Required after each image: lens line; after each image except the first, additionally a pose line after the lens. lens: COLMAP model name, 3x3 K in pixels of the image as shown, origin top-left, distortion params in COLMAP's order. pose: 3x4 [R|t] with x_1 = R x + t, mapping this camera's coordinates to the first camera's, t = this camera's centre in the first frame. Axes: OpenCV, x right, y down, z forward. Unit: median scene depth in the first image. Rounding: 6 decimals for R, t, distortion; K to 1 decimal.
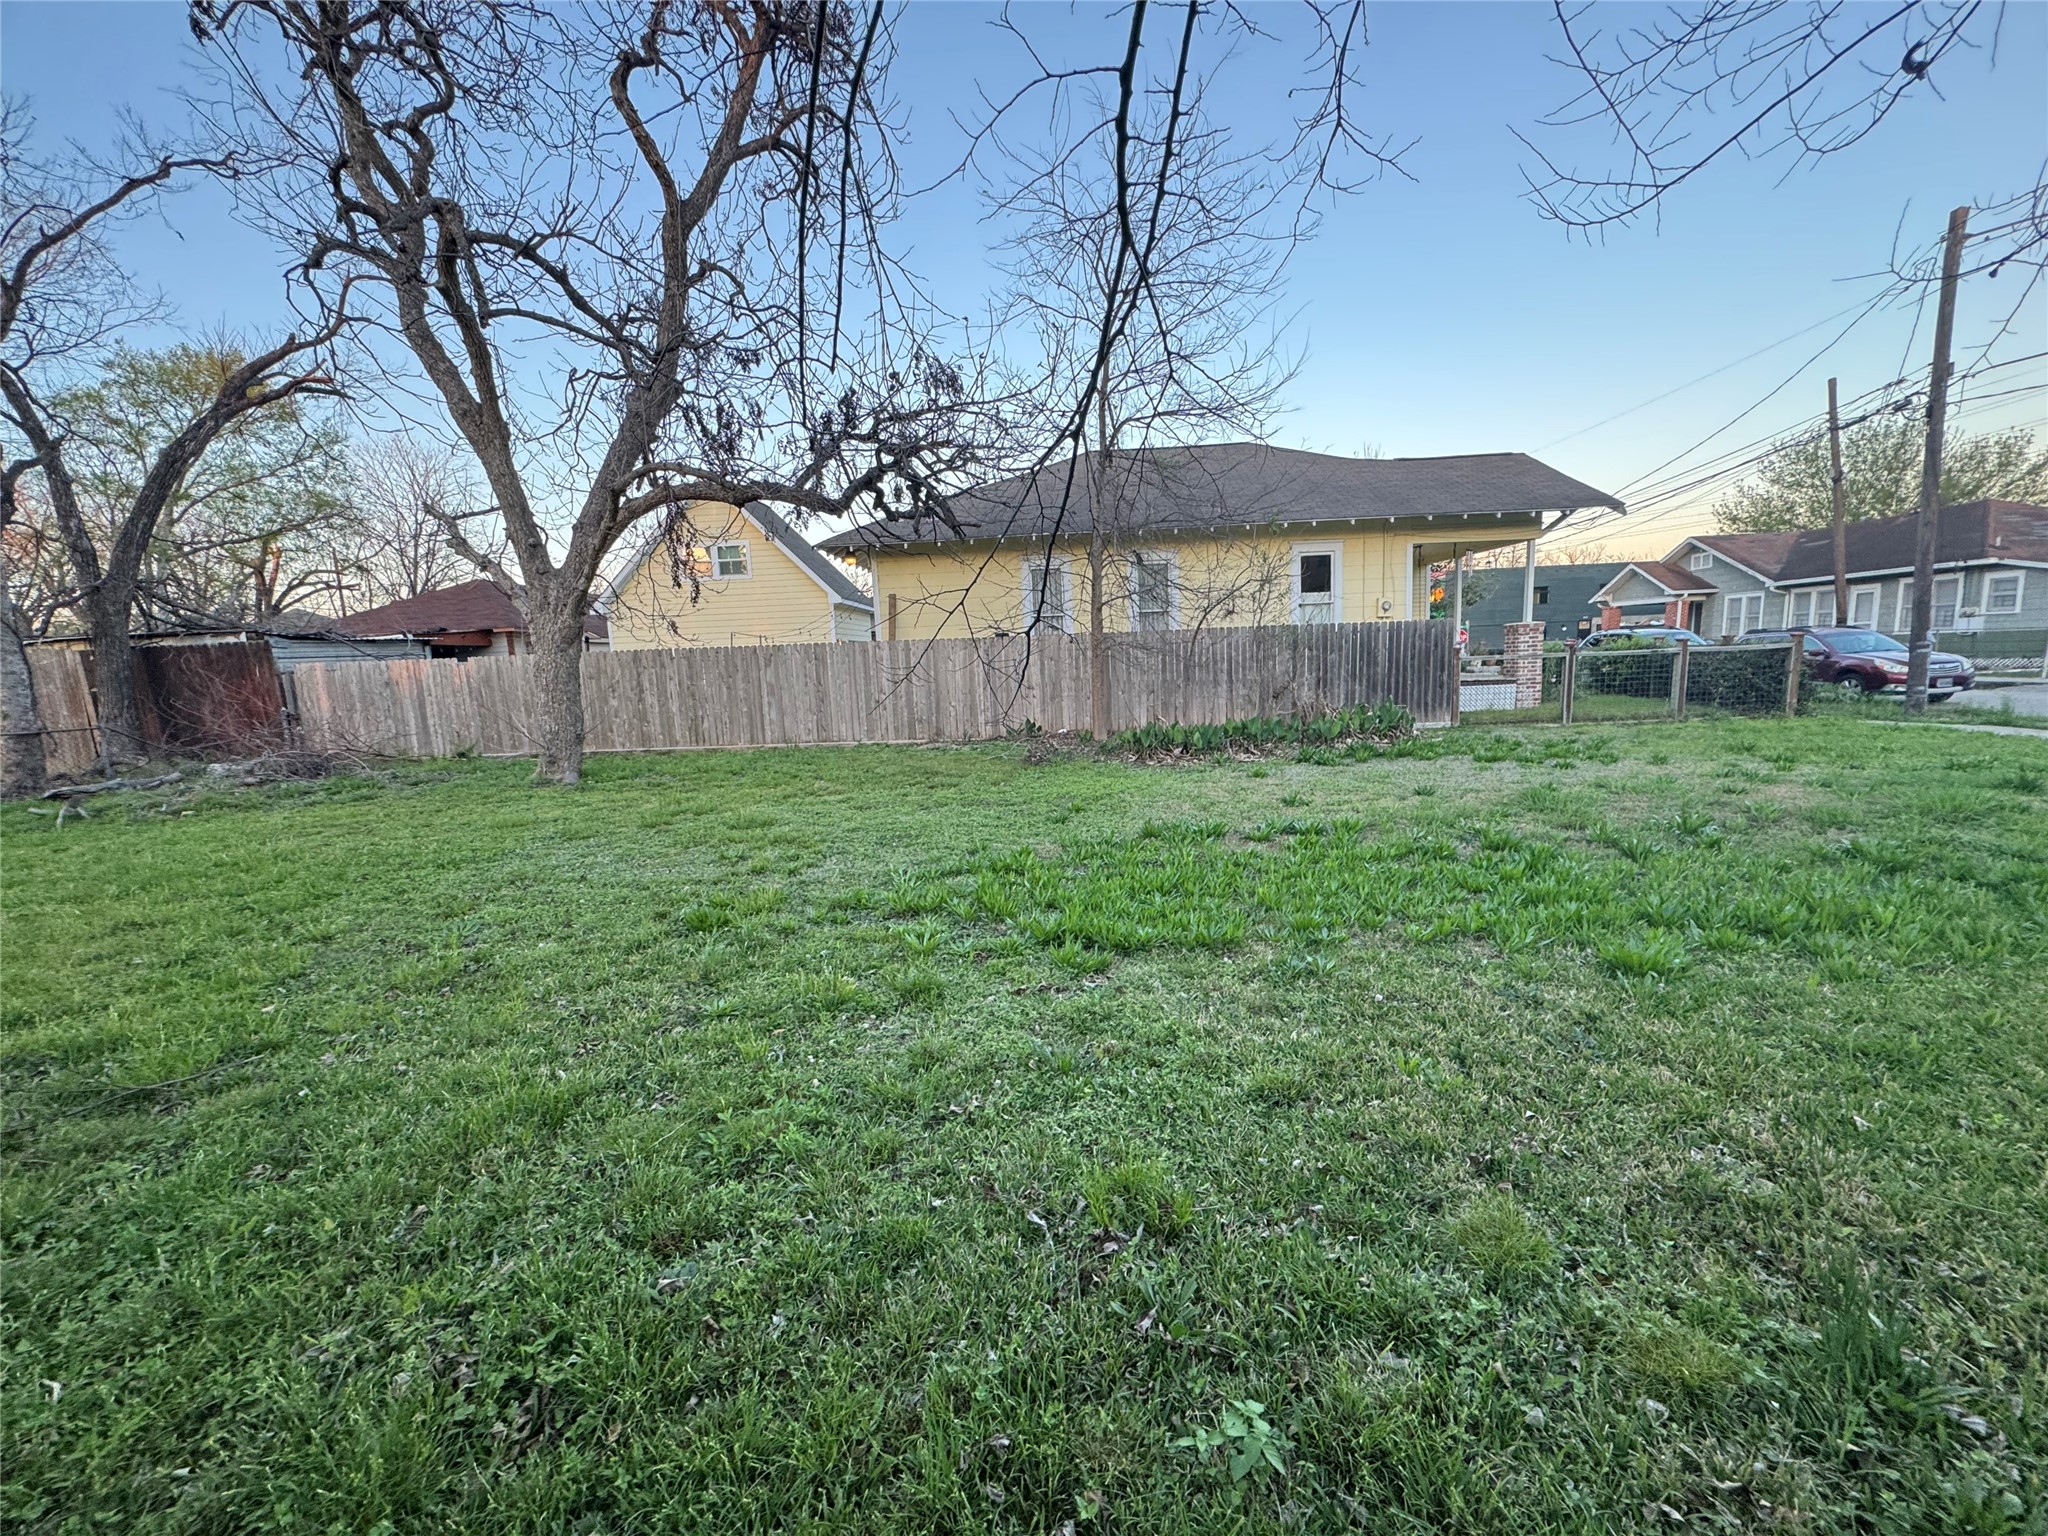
lens RADIAL K [[814.1, 0, 1022.5], [0, 814.1, 765.9], [0, 0, 1]] dist [-0.001010, 0.000075]
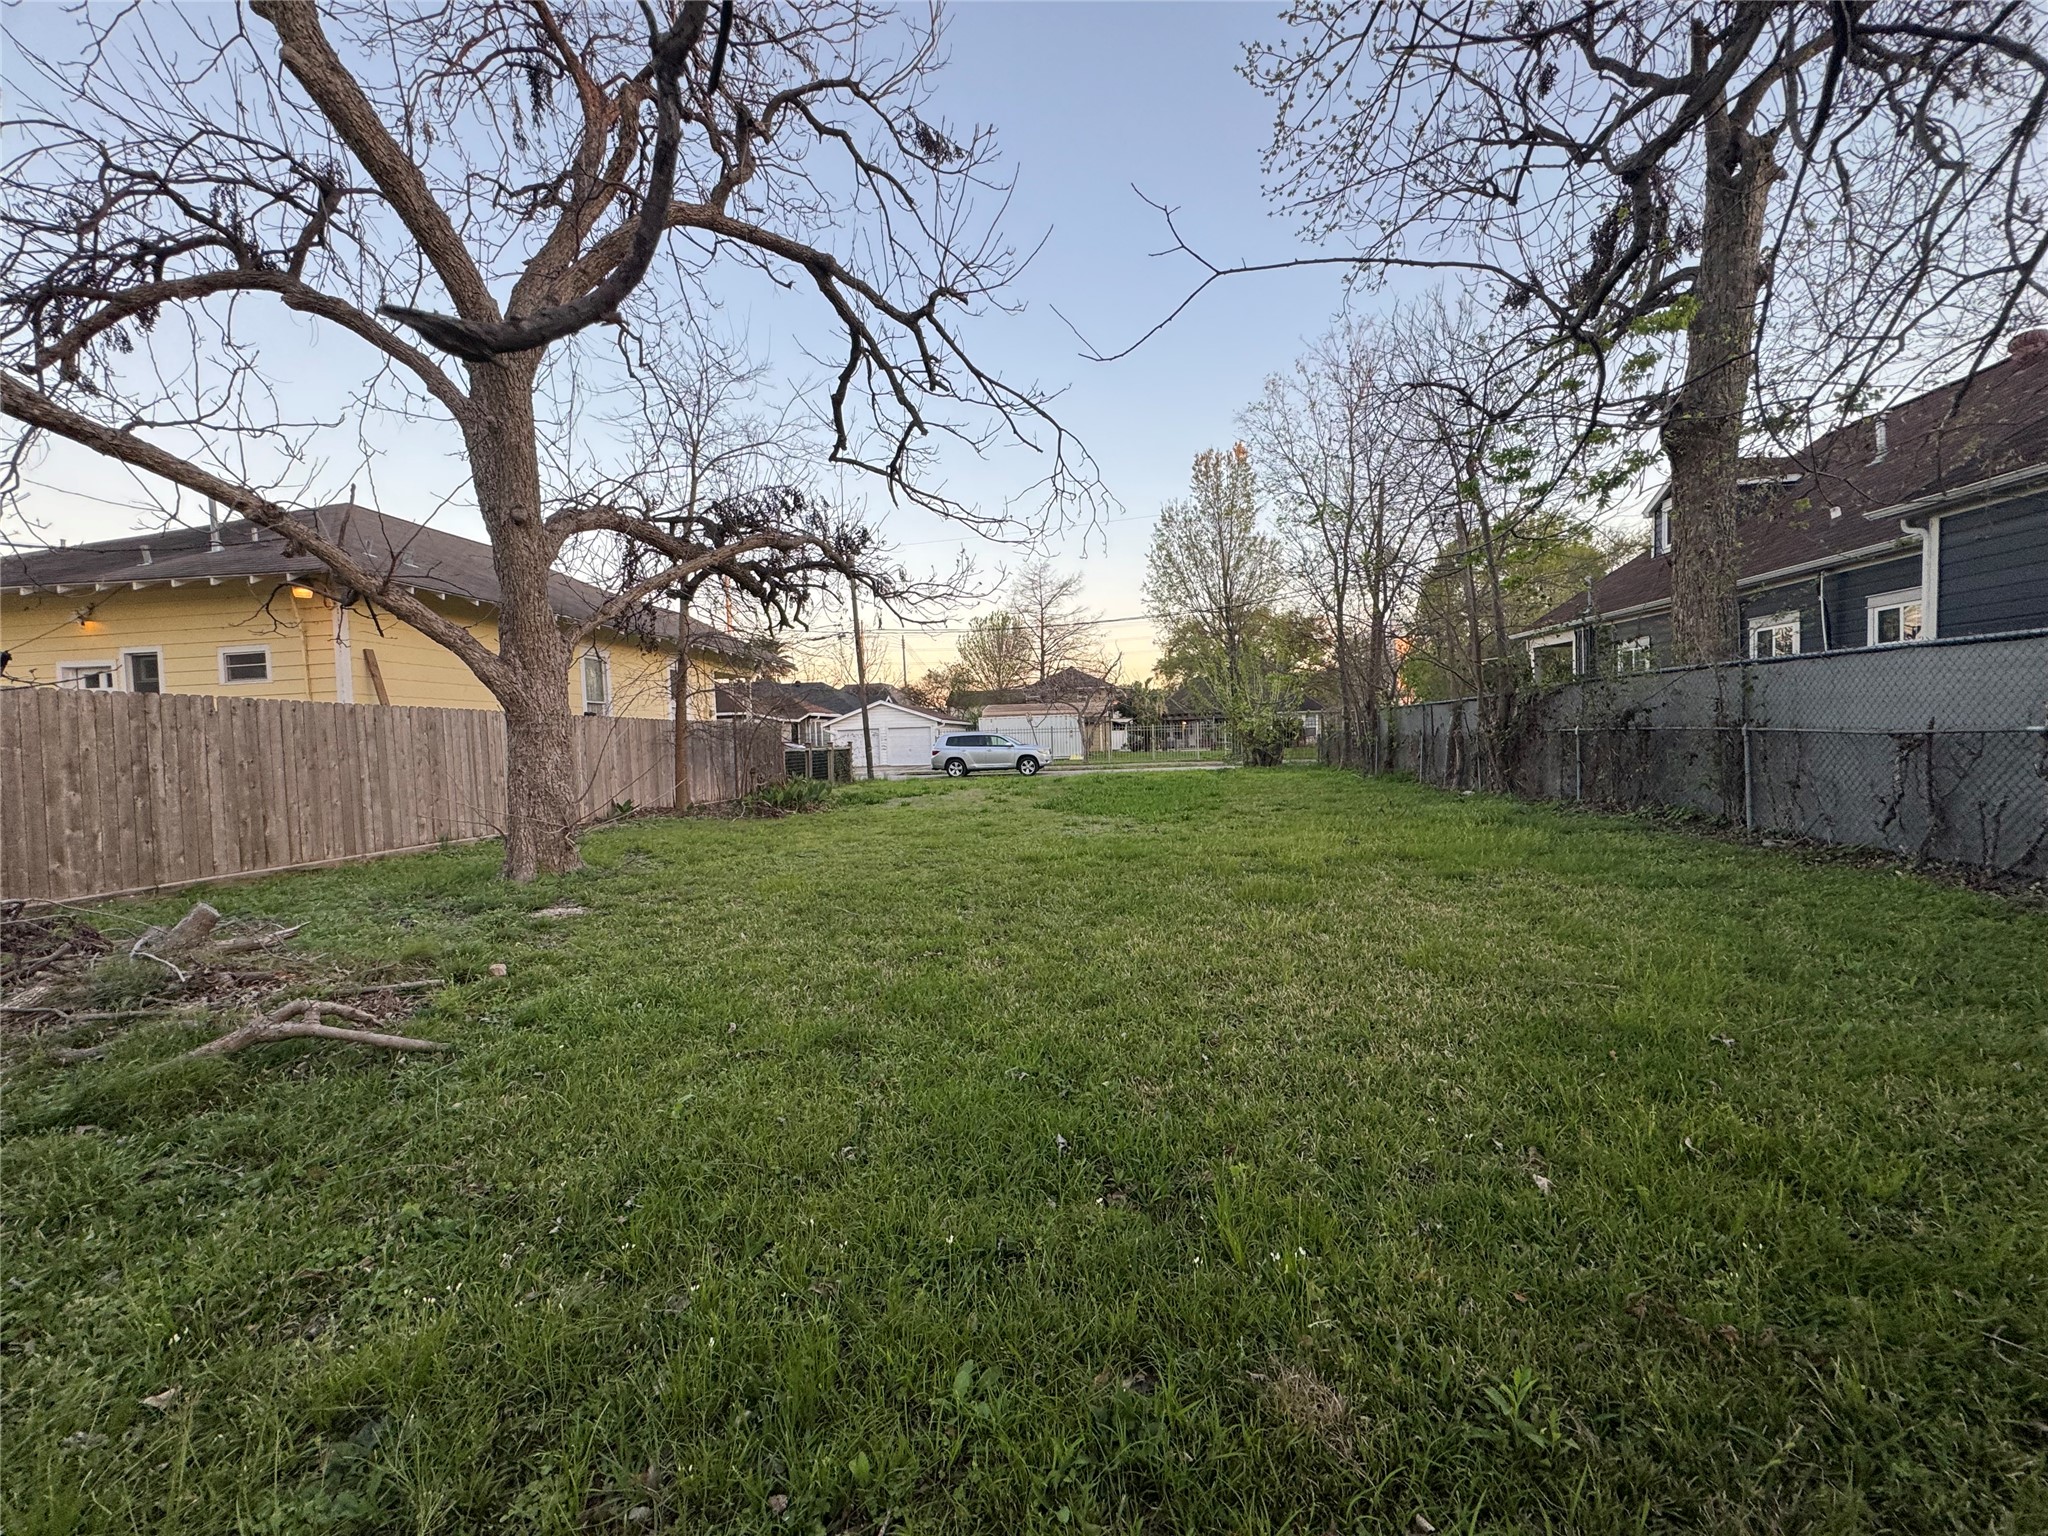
lens RADIAL K [[815.0, 0, 1024.0], [0, 815.0, 768.0], [0, 0, 1]] dist [-0.001307, 0.000101]
pose [[0.064291, 0.006331, 0.997911, -0.948230], [0.151247, 0.988366, -0.016015, -0.004008], [-0.986403, 0.151960, 0.062586, 0.427213]]
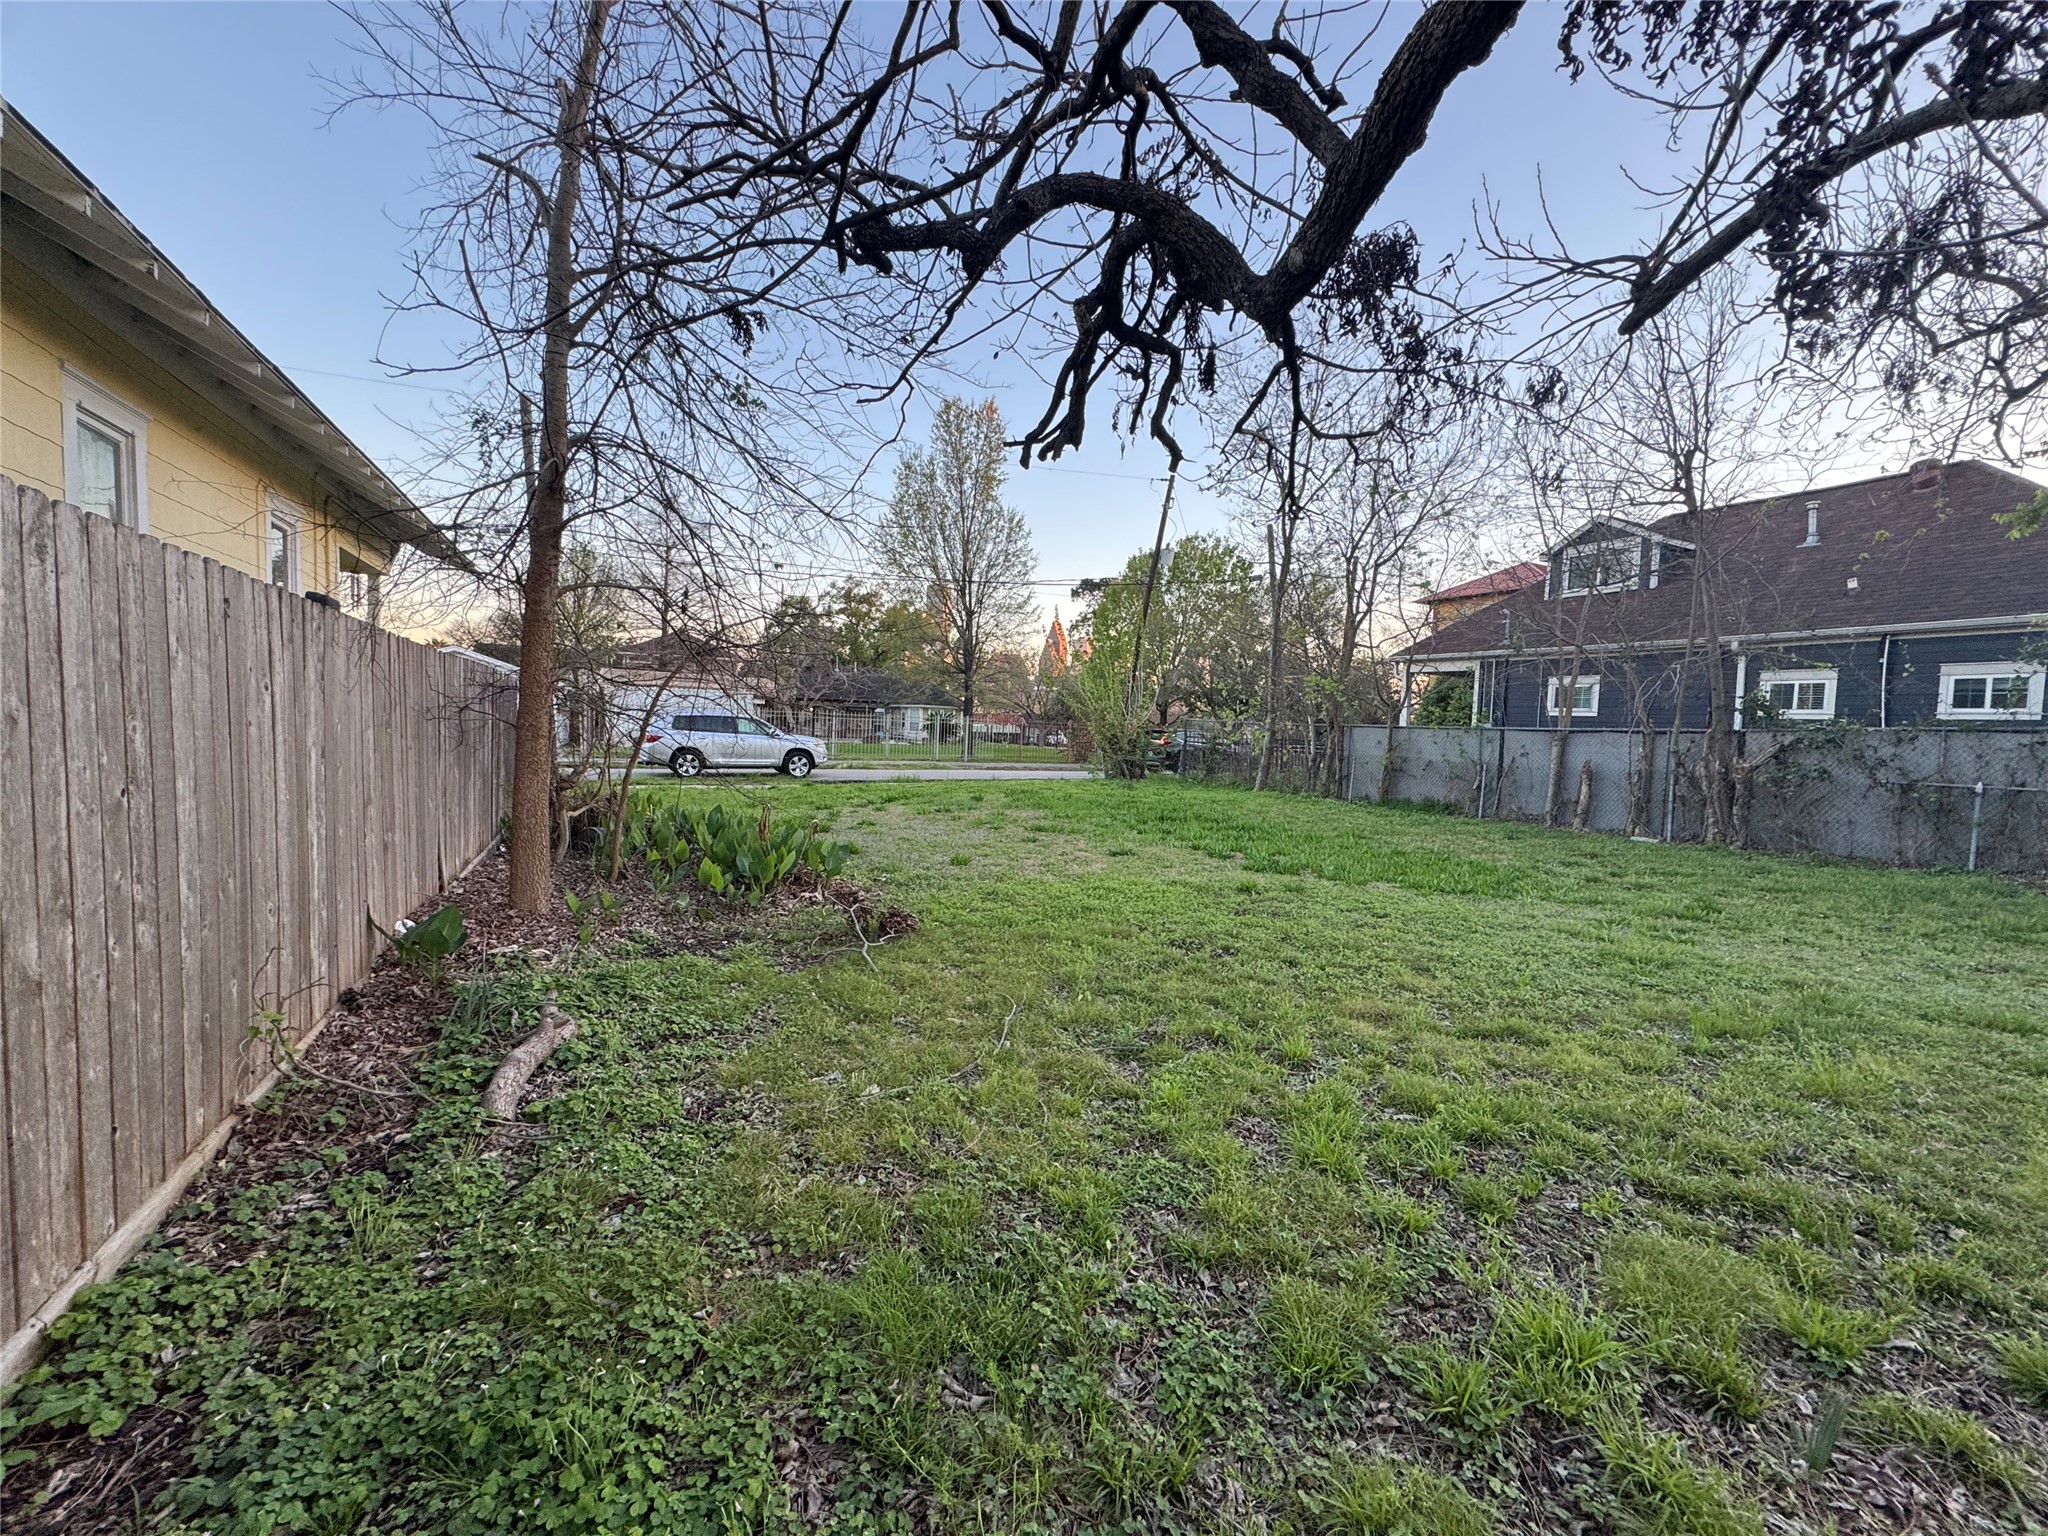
lens RADIAL K [[814.1, 0, 1022.5], [0, 814.1, 765.9], [0, 0, 1]] dist [-0.001010, 0.000075]
pose [[-0.498729, -0.016190, 0.866607, -0.358541], [0.094187, 0.992893, 0.072753, -0.106666], [-0.861625, 0.117907, -0.493660, 0.923677]]
